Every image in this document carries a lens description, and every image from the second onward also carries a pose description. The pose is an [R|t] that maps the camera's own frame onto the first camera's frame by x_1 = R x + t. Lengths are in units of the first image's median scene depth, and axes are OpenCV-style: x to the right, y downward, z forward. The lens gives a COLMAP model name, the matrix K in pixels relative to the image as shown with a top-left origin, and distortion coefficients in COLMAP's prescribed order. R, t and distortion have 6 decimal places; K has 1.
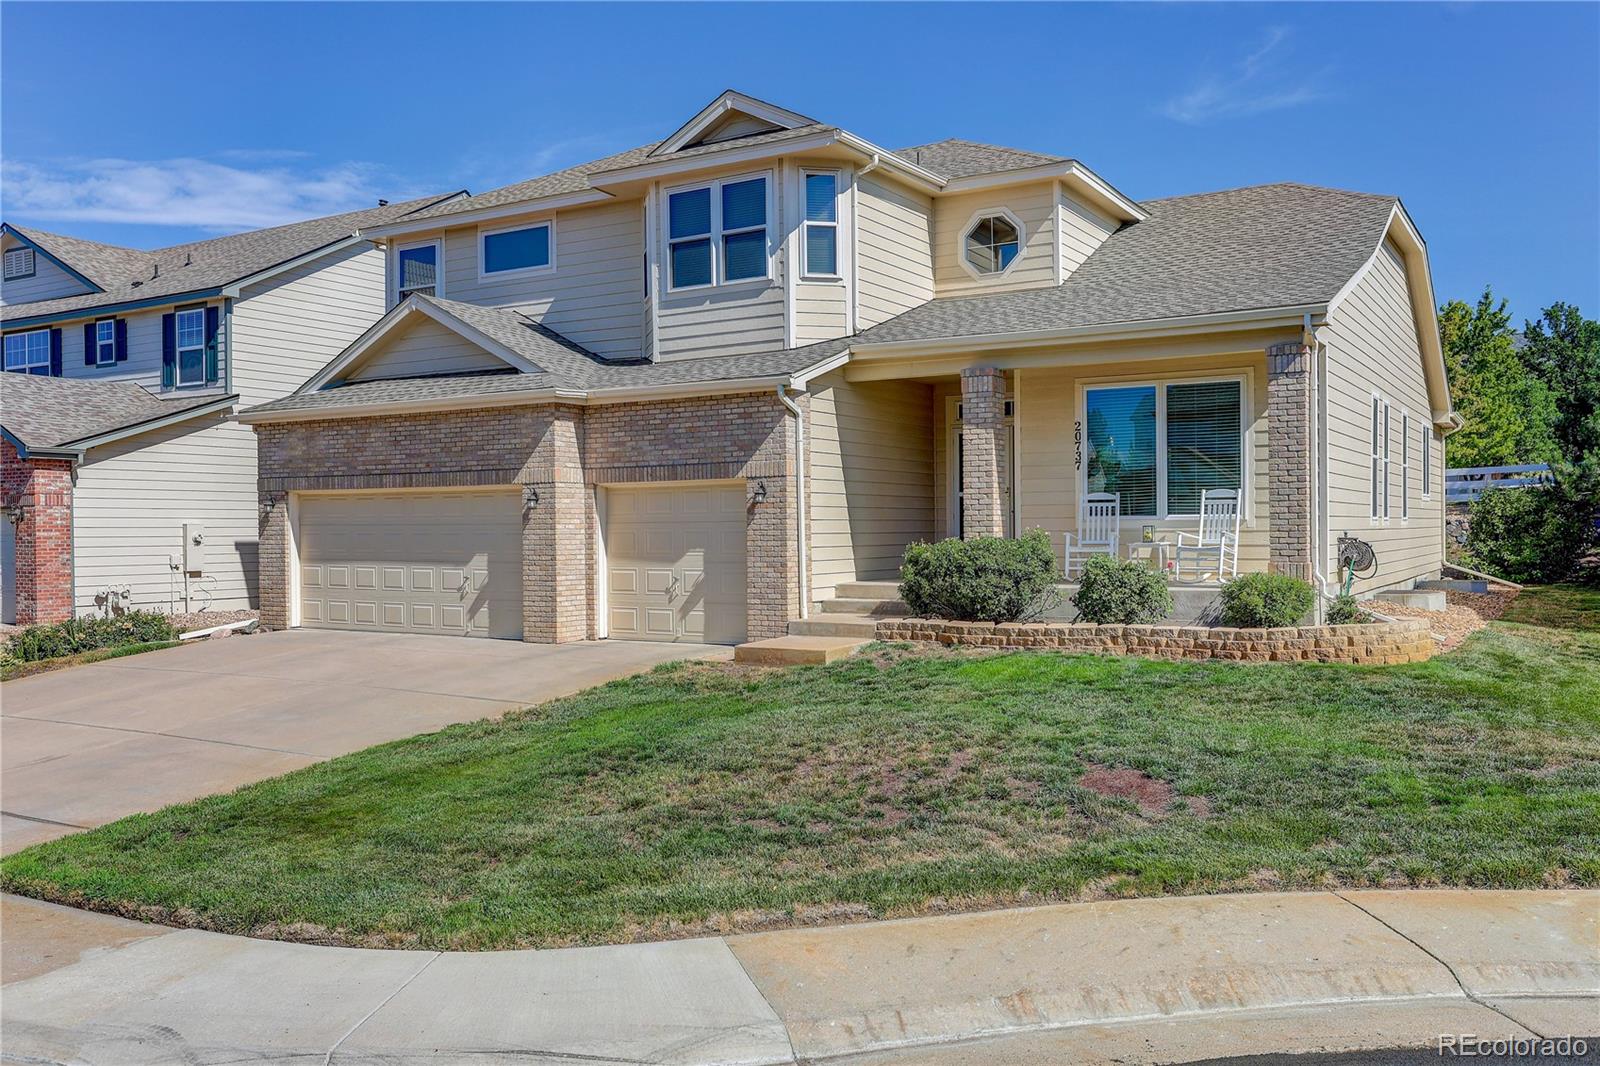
lens RADIAL K [[1335.9, 0, 800.0], [0, 1335.9, 533.0], [0, 0, 1]] dist [-0.000263, -0.000122]
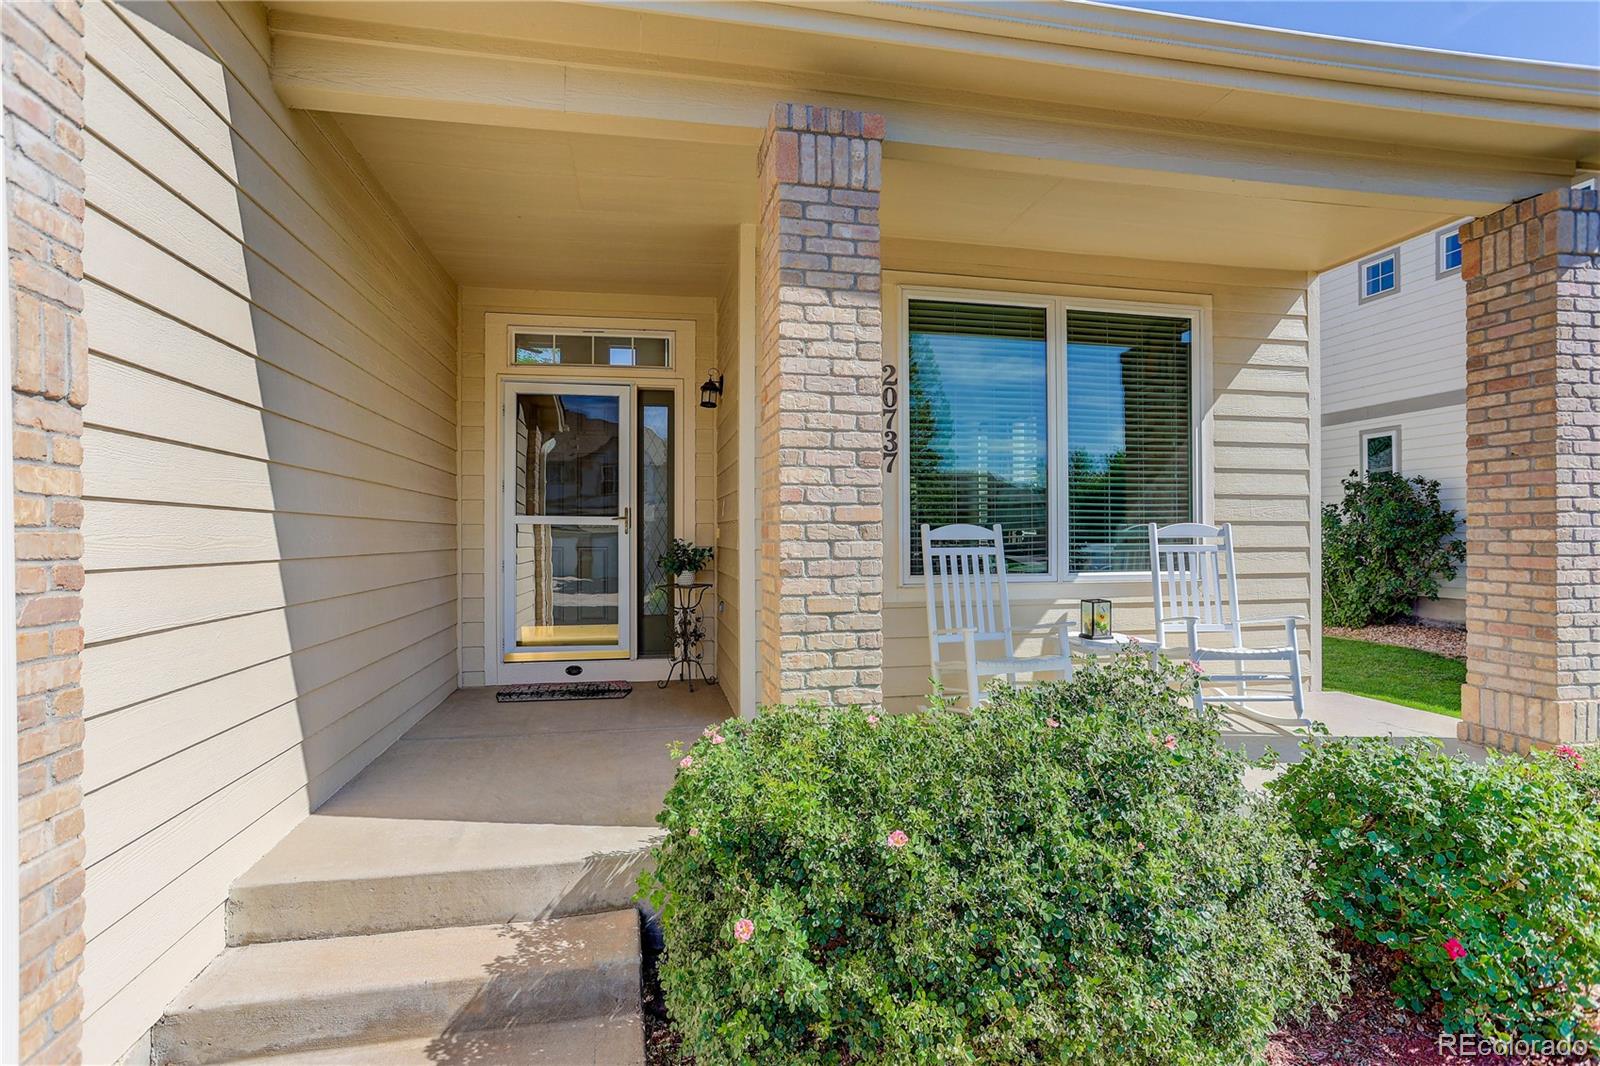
lens RADIAL K [[758.7, 0, 800.0], [0, 758.7, 533.0], [0, 0, 1]] dist [-0.002643, -0.000350]
pose [[0.740473, 0.007677, 0.672043, 0.013351], [-0.001011, 0.999946, -0.010310, -0.024562], [-0.672086, 0.006955, 0.740441, 0.853471]]
